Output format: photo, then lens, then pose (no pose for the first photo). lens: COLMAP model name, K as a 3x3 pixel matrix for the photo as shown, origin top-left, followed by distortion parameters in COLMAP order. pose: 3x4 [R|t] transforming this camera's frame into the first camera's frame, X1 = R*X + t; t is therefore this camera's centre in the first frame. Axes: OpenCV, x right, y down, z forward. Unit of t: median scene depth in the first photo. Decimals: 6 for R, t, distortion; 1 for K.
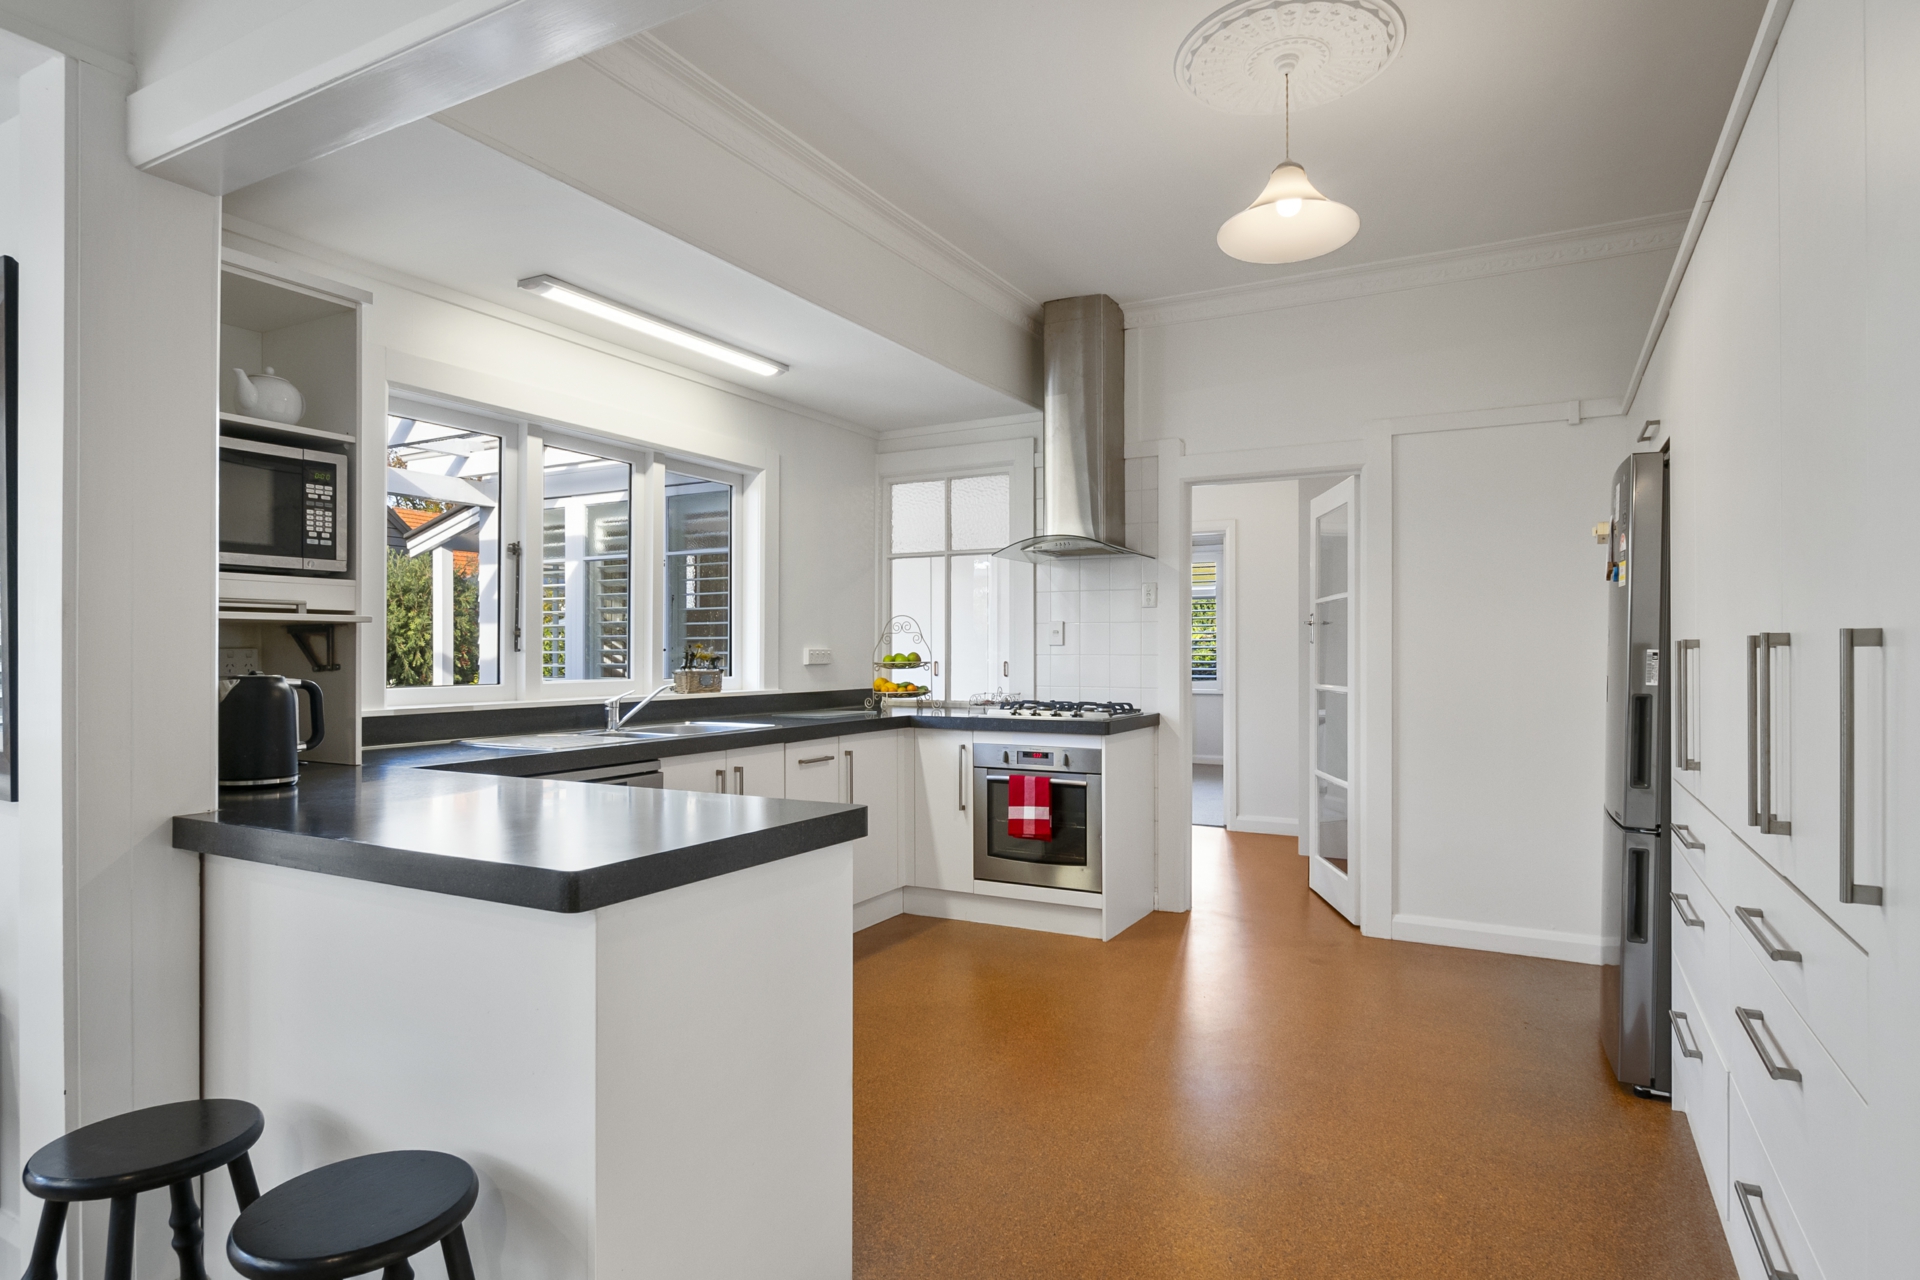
lens RADIAL K [[1074.5, 0, 970.9], [0, 1074.5, 649.2], [0, 0, 1]] dist [-0.004154, -0.002086]
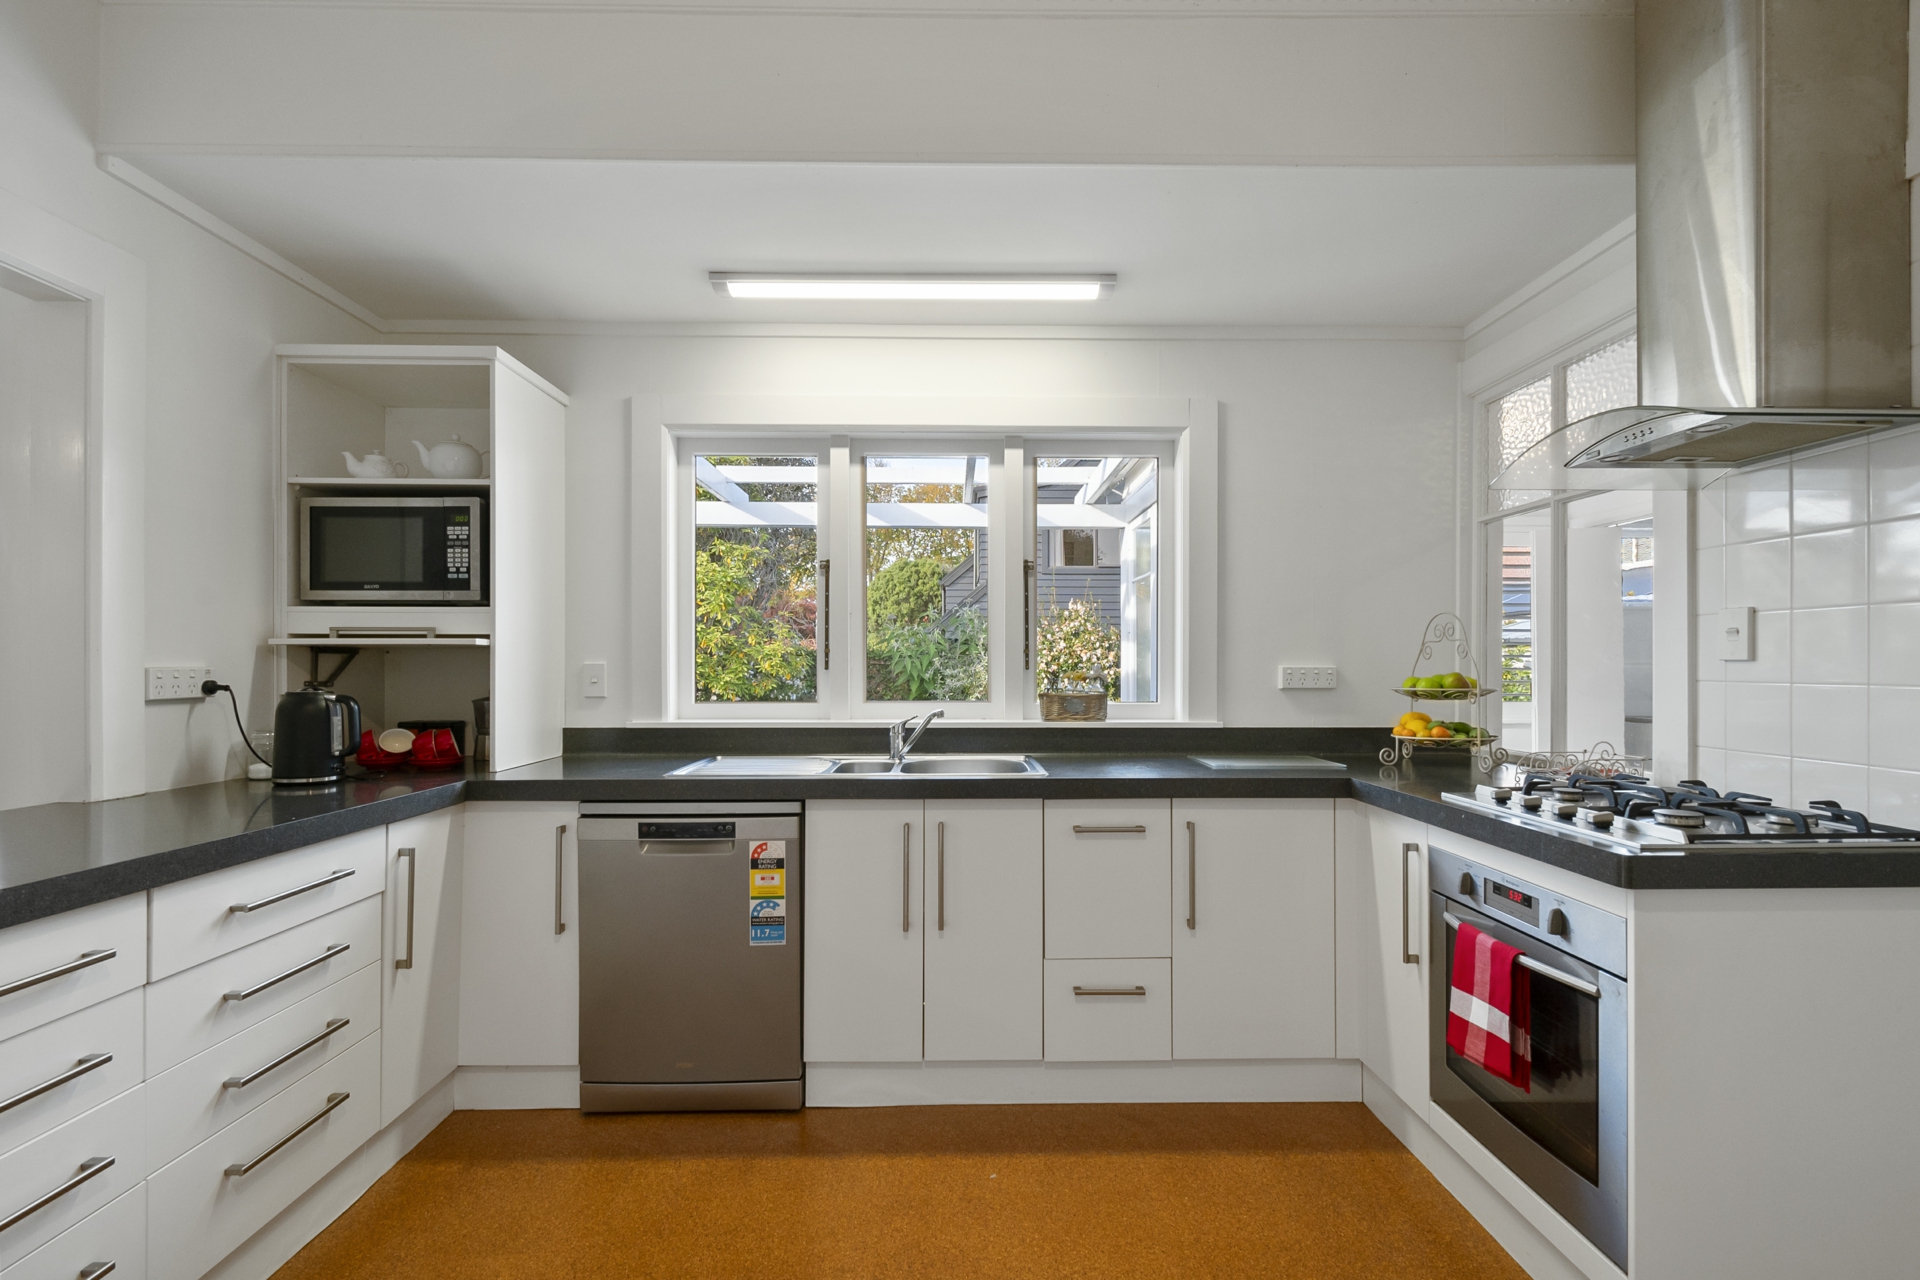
lens RADIAL K [[864.1, 0, 960.5], [0, 864.1, 658.7], [0, 0, 1]] dist [0.000752, -0.000703]
pose [[0.479391, -0.002315, -0.877599, 0.279784], [0.001412, 0.999997, -0.001867, -0.004776], [0.877600, -0.000344, 0.479393, 0.612059]]
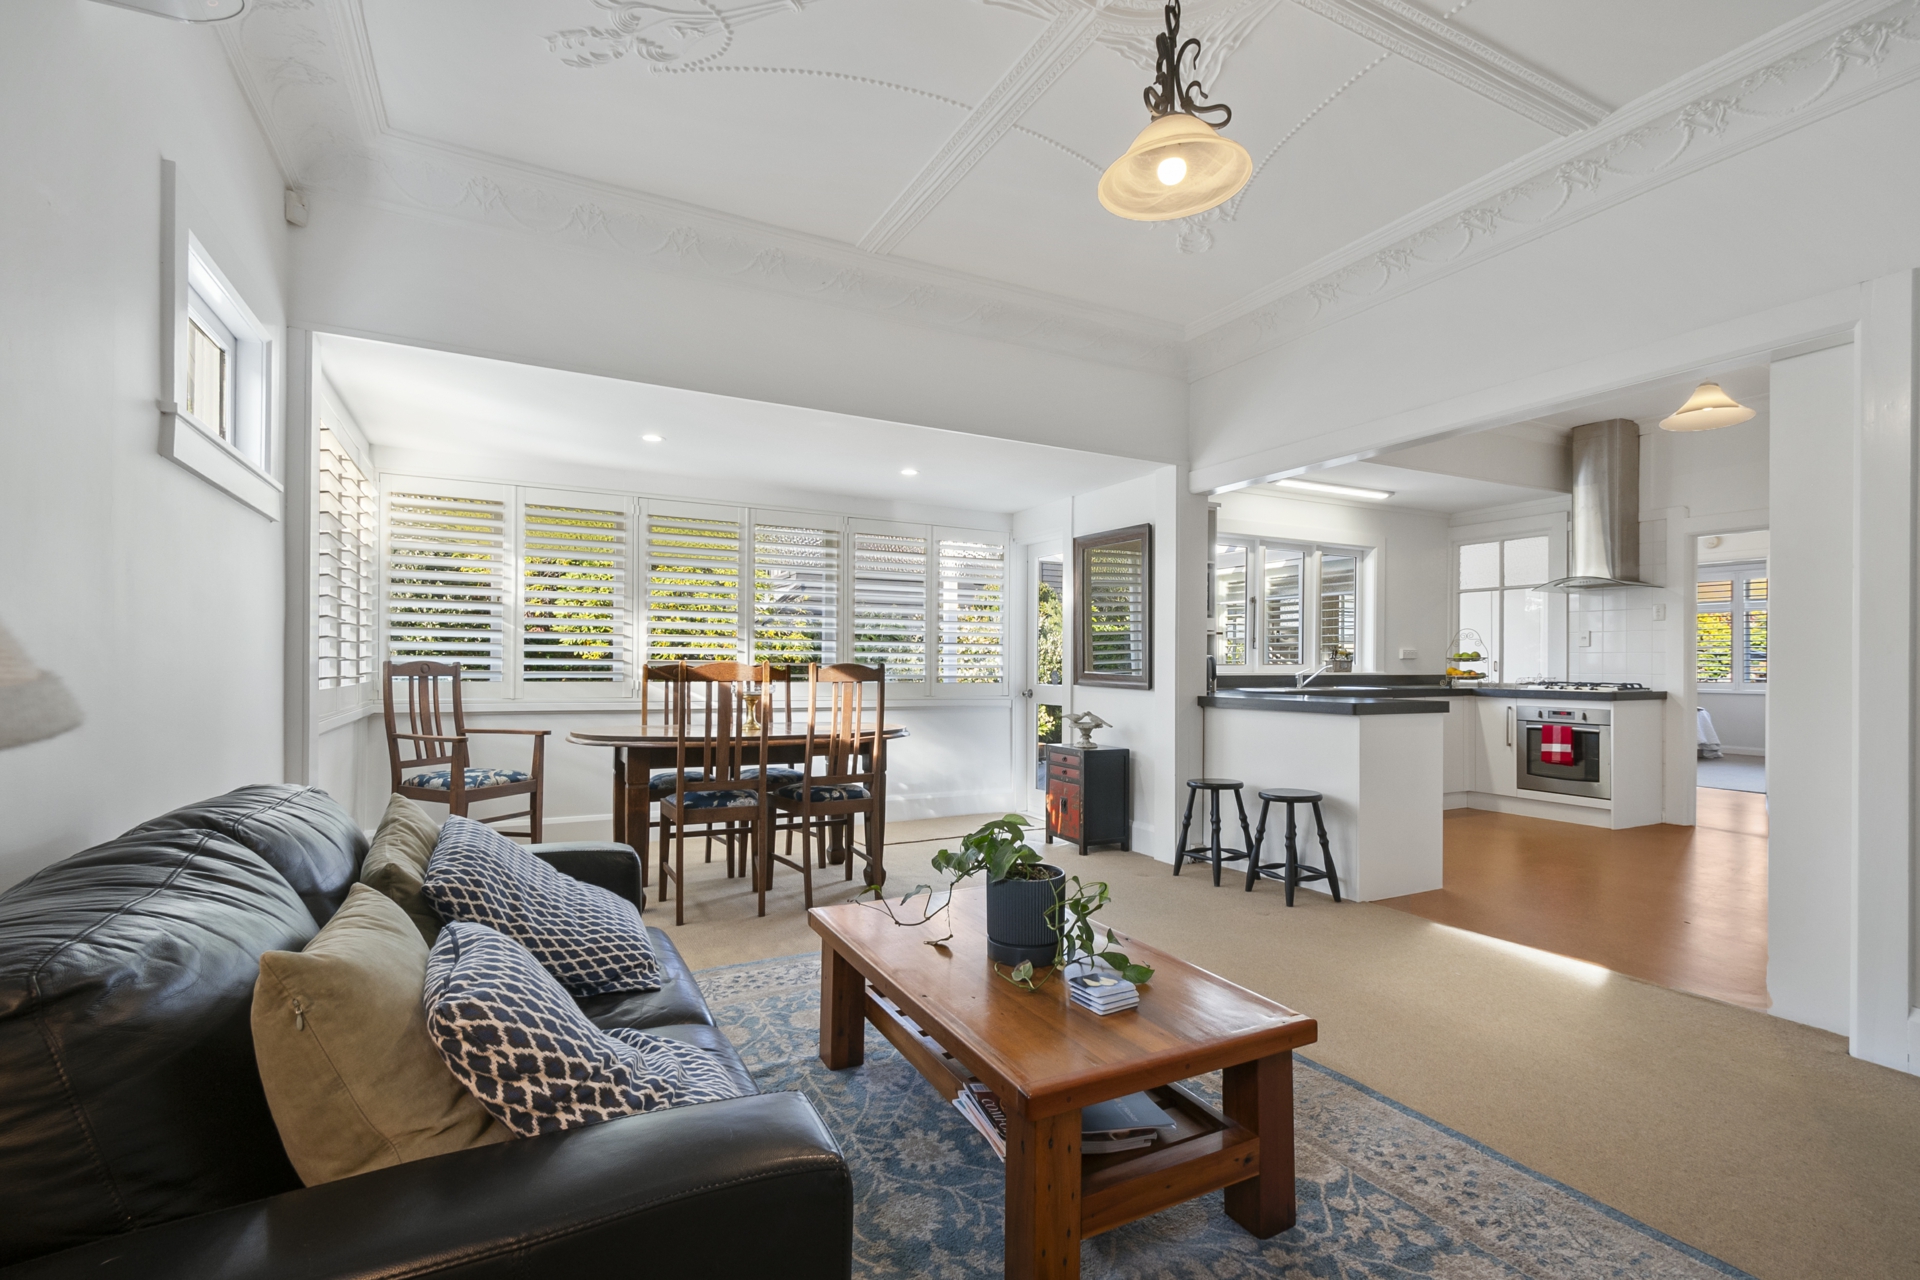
lens RADIAL K [[864.1, 0, 954.5], [0, 864.1, 656.5], [0, 0, 1]] dist [0.000752, -0.000703]
pose [[0.824023, 0.000872, -0.566555, 0.044360], [-0.003237, 0.999990, -0.003169, 0.019994], [0.566547, 0.004445, 0.824018, -0.605230]]
